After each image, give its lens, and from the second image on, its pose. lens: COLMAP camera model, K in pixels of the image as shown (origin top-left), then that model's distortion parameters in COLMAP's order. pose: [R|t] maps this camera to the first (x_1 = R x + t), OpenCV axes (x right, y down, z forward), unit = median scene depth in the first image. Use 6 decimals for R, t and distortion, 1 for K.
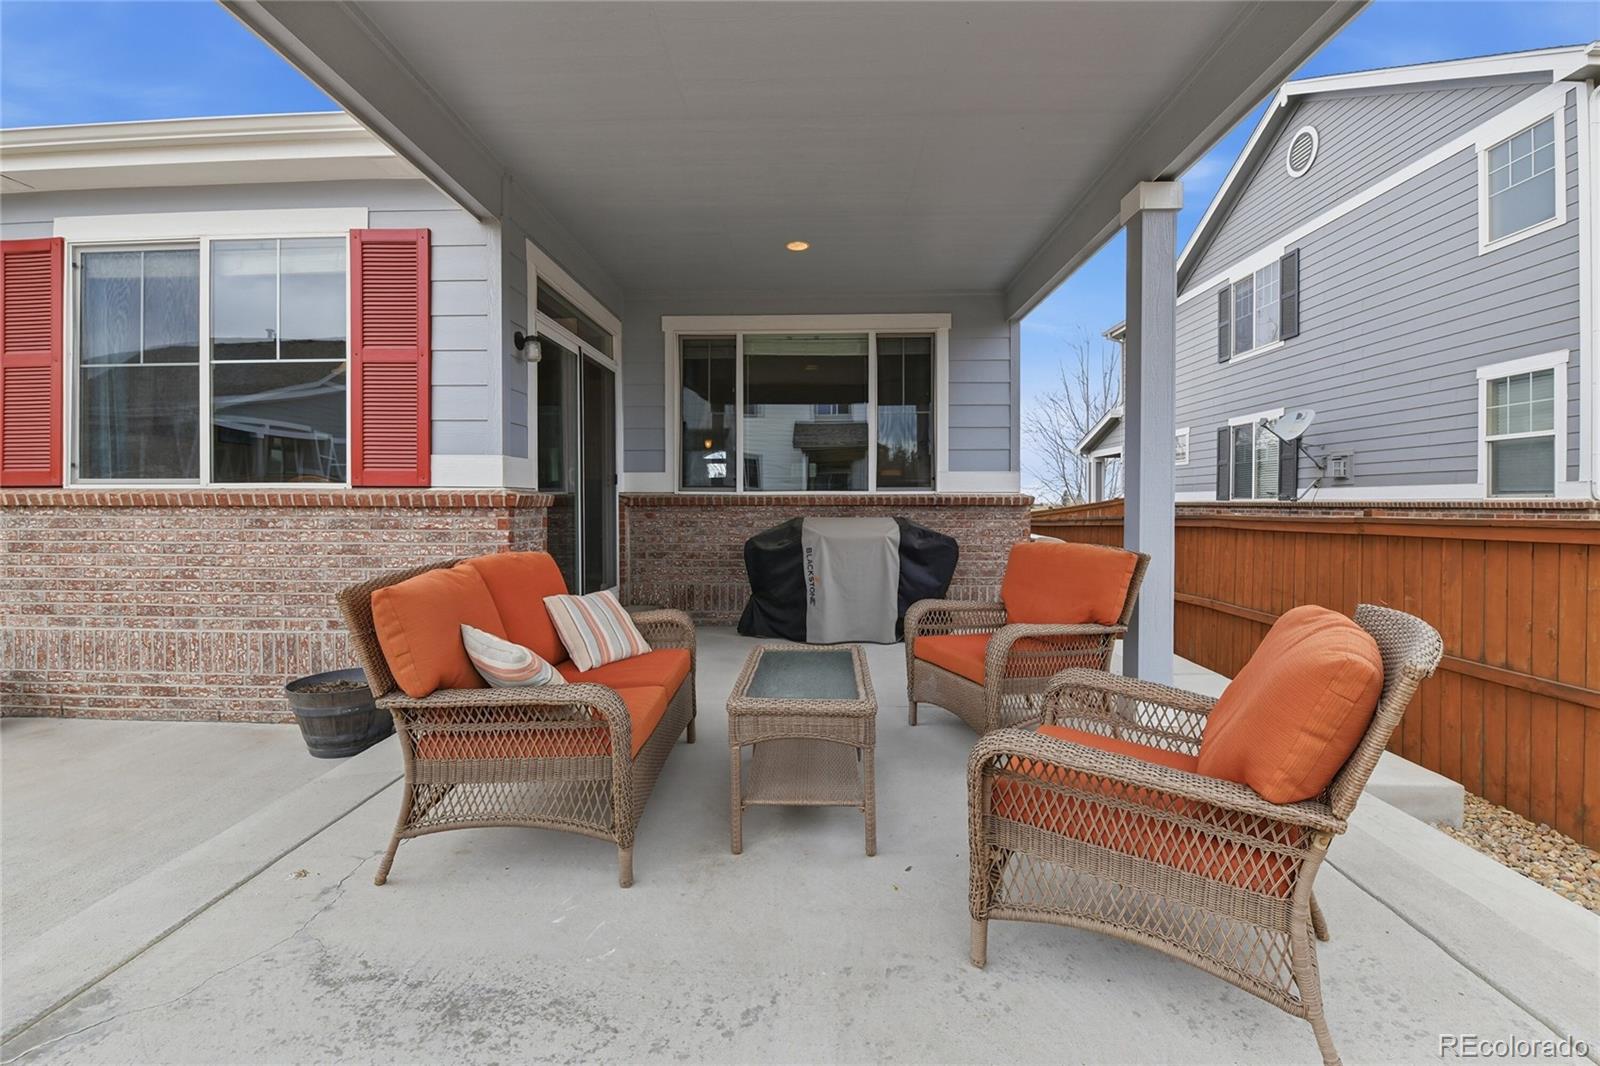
lens RADIAL K [[694.7, 0, 804.4], [0, 694.7, 521.7], [0, 0, 1]] dist [-0.011900, -0.003576]
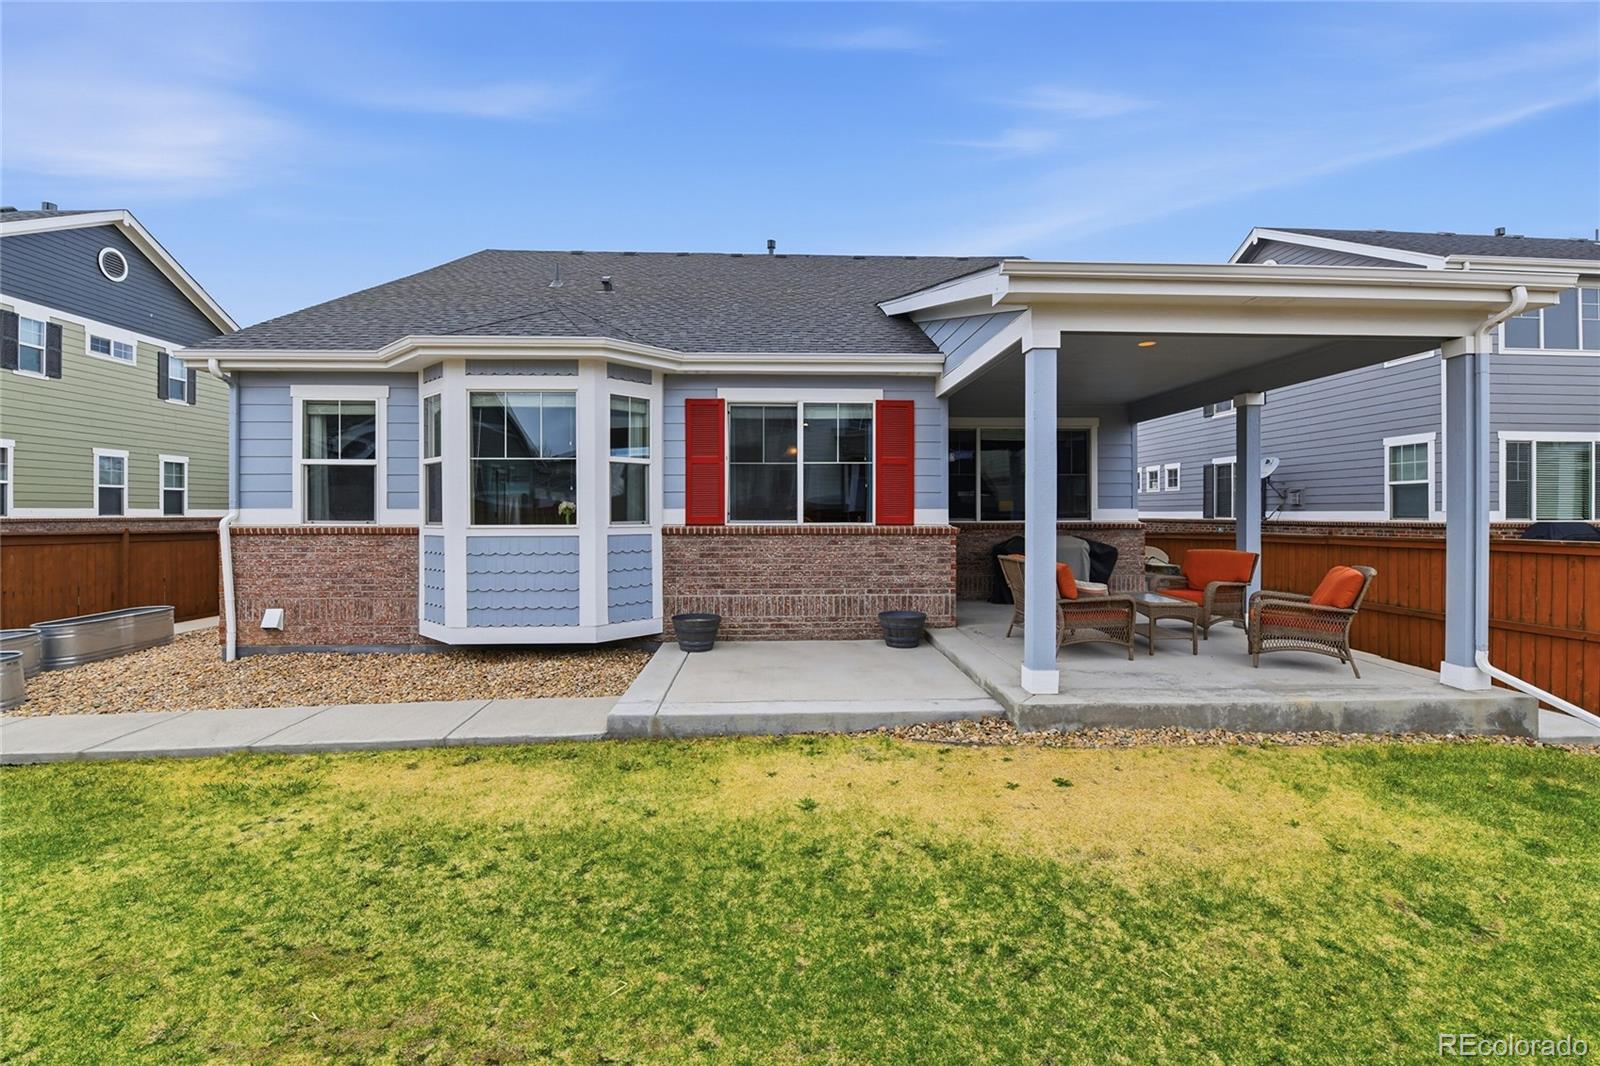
lens RADIAL K [[694.7, 0, 800.8], [0, 694.7, 524.3], [0, 0, 1]] dist [-0.011900, -0.003576]
pose [[0.997343, -0.003676, 0.072761, -0.746465], [0.004442, 0.999936, -0.010377, -0.022146], [-0.072718, 0.010672, 0.997295, -0.760179]]
